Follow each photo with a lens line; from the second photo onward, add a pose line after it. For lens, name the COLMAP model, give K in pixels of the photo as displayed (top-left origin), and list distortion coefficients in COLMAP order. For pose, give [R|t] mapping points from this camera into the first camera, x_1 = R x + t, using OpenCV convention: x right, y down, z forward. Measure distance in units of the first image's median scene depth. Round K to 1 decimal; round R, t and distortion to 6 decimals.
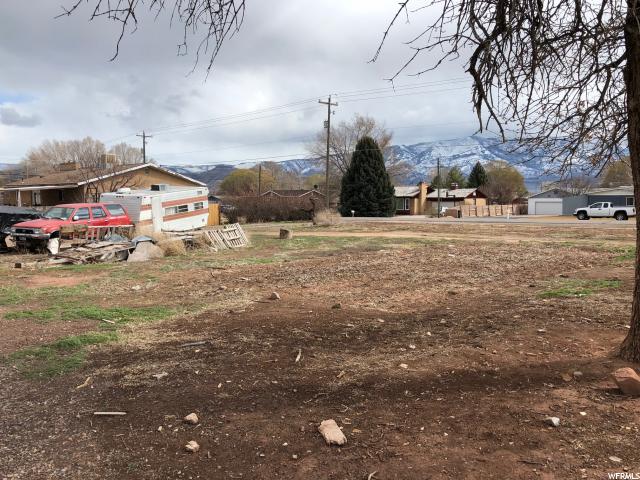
lens RADIAL K [[549.7, 0, 383.2], [0, 549.7, 241.3], [0, 0, 1]] dist [0.014752, 0.018132]
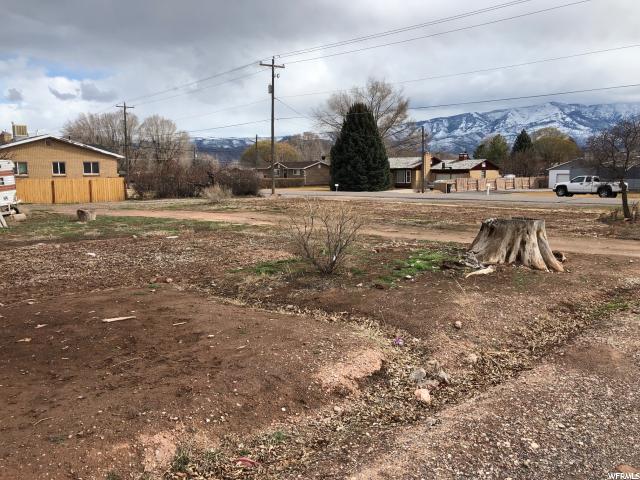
lens RADIAL K [[549.7, 0, 383.2], [0, 549.7, 241.3], [0, 0, 1]] dist [0.014752, 0.018132]
pose [[0.987854, 0.018718, -0.154256, 0.146793], [-0.010470, 0.998480, 0.054111, -0.008656], [0.155034, -0.051839, 0.986548, 0.077969]]
